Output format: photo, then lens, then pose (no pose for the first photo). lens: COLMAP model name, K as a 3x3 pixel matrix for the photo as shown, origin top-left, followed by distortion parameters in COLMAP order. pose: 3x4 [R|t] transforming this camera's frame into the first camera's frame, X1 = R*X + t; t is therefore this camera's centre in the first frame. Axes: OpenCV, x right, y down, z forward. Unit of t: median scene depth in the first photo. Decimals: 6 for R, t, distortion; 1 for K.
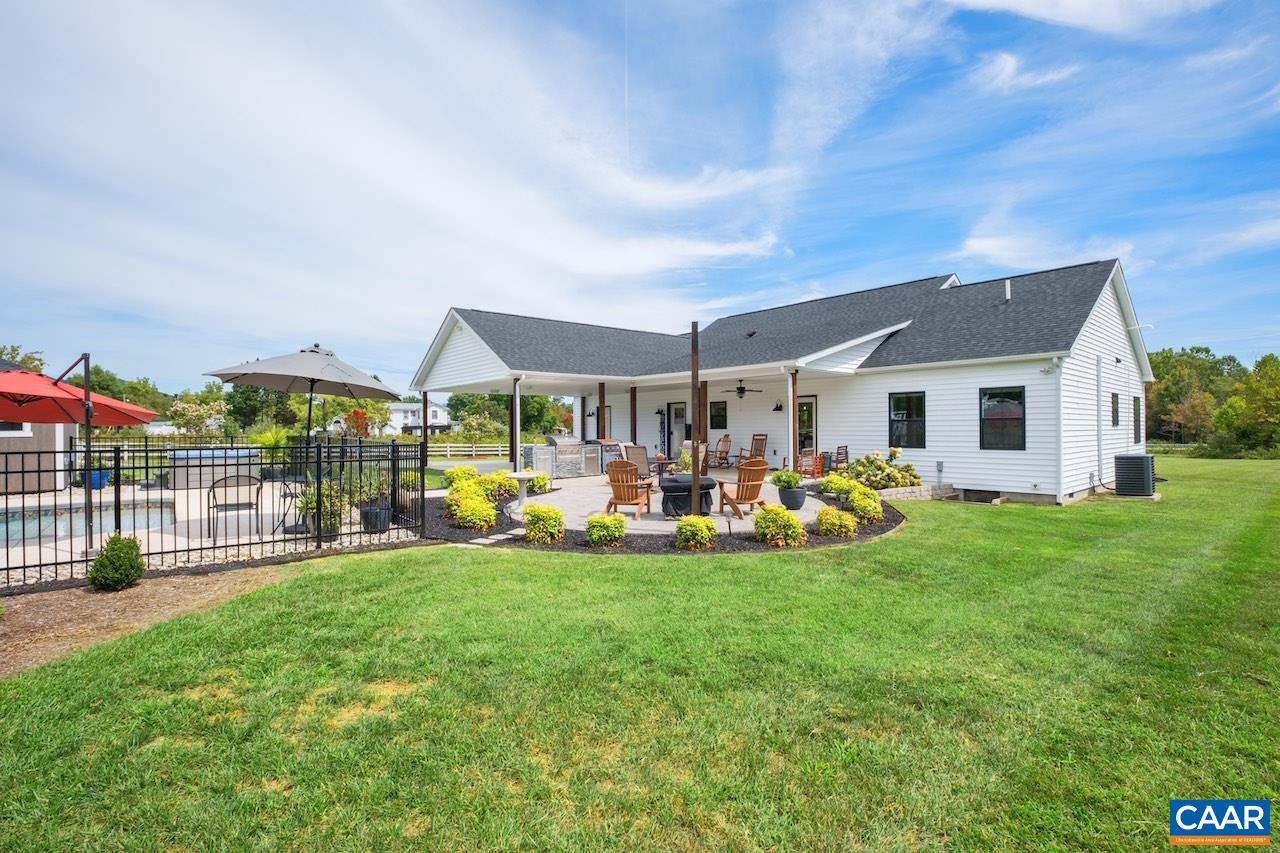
lens RADIAL K [[597.5, 0, 640.0], [0, 597.5, 426.5], [0, 0, 1]] dist [0.000538, 0.000089]
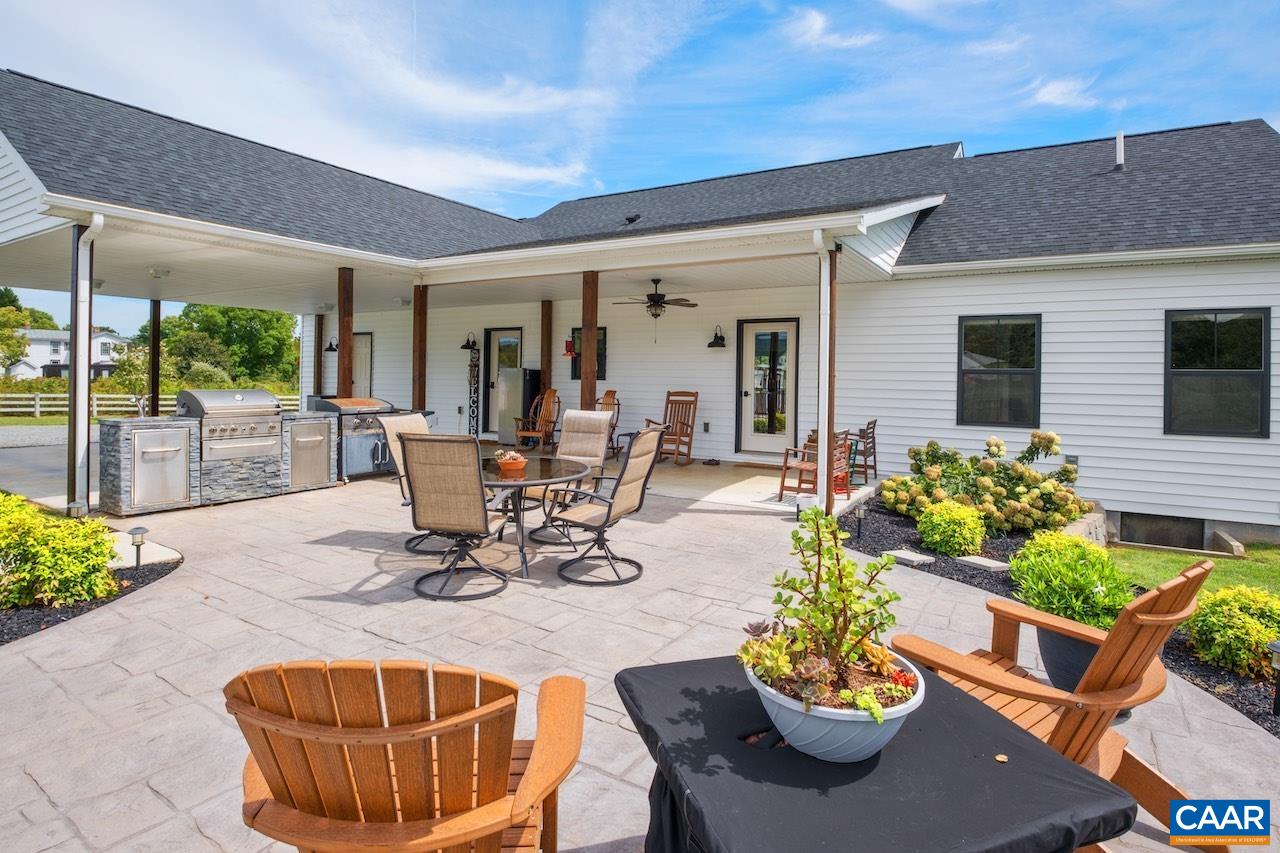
lens RADIAL K [[659.7, 0, 638.4], [0, 659.7, 381.6], [0, 0, 1]] dist [-0.040438, -0.000424]
pose [[0.948568, 0.020053, 0.315936, -0.002737], [-0.022558, 0.999736, 0.004273, 0.000567], [-0.315768, -0.011180, 0.948771, 0.123284]]
